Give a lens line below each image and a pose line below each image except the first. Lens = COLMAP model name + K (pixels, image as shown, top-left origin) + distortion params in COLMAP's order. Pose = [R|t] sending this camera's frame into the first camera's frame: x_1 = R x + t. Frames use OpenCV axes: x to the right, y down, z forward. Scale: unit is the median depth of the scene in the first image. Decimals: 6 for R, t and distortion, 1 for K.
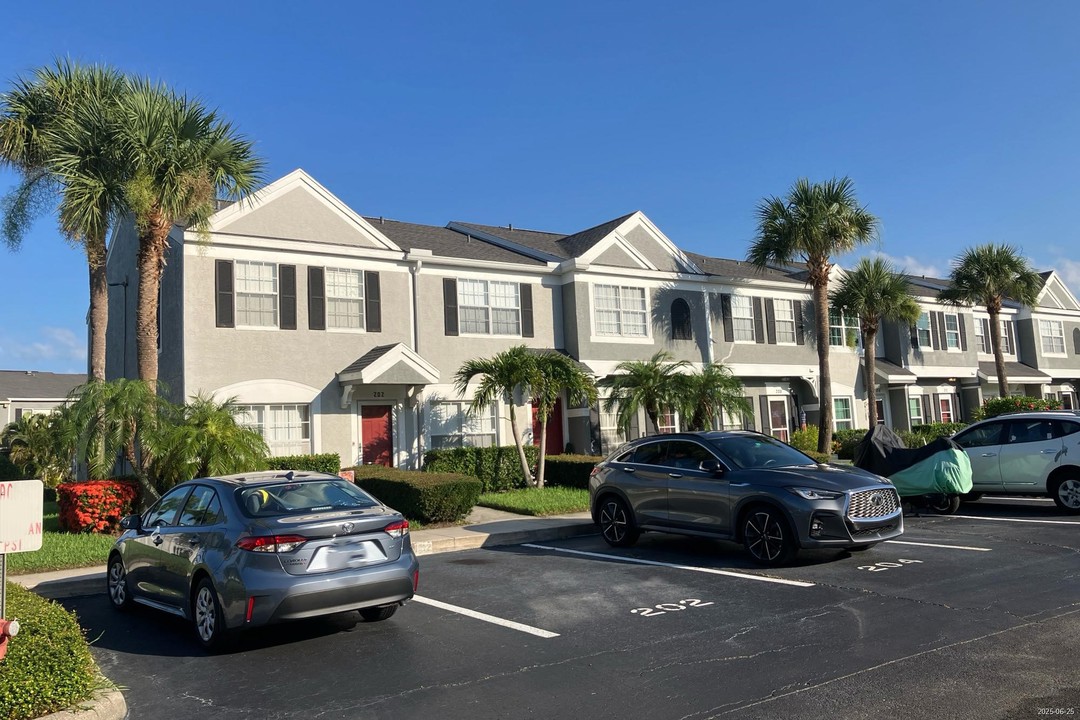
lens RADIAL K [[832.2, 0, 540.0], [0, 832.2, 360.0], [0, 0, 1]] dist [0.092203, -0.002259]
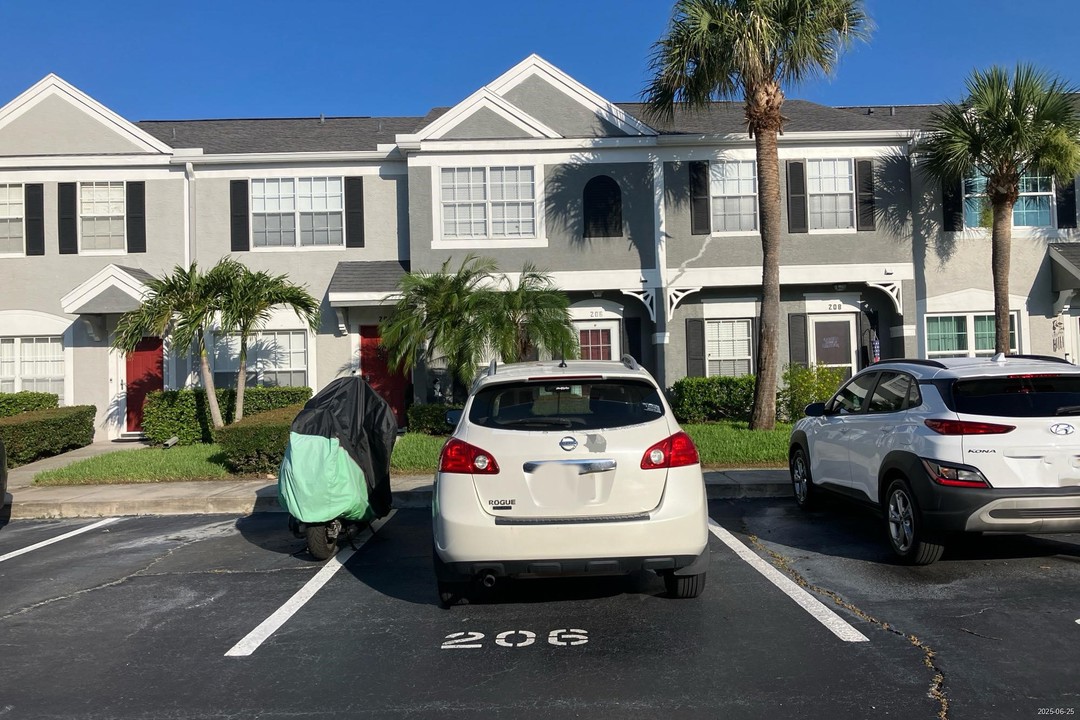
lens RADIAL K [[871.9, 0, 540.0], [0, 871.9, 360.0], [0, 0, 1]] dist [0.025418, -0.007241]
pose [[0.840361, 0.016144, -0.541786, 0.521378], [0.039801, 0.995020, 0.091384, 0.008956], [0.540564, -0.098359, 0.835534, 0.366769]]
